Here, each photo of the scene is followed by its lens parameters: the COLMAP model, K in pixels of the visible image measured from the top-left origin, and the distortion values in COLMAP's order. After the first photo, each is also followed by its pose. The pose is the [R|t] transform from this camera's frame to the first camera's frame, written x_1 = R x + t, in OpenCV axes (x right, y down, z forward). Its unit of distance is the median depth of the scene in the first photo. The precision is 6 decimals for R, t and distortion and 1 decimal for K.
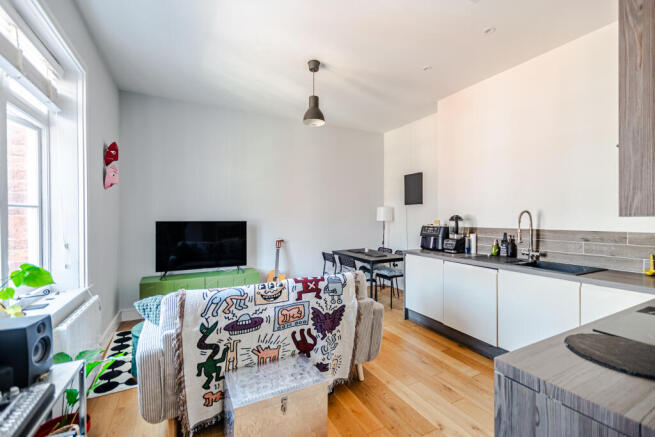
lens RADIAL K [[282.9, 0, 327.5], [0, 282.9, 218.5], [0, 0, 1]] dist [0.009123, -0.000001]
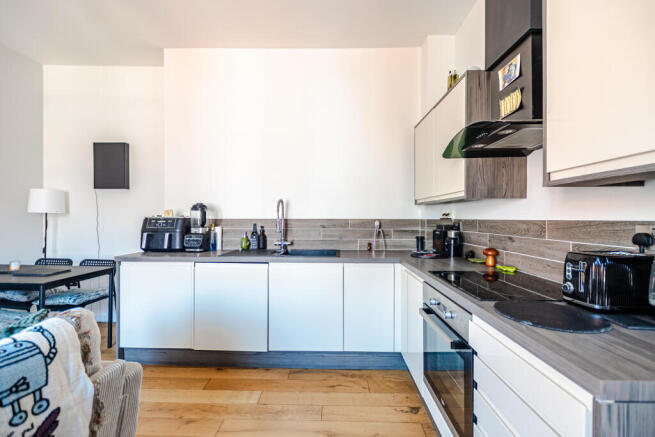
lens RADIAL K [[282.9, 0, 327.5], [0, 282.9, 218.5], [0, 0, 1]] dist [0.009123, -0.000001]
pose [[0.473790, 0.004323, 0.880627, -0.072939], [-0.000425, 0.999989, -0.004681, 0.036140], [-0.880638, 0.001844, 0.473787, 0.340578]]
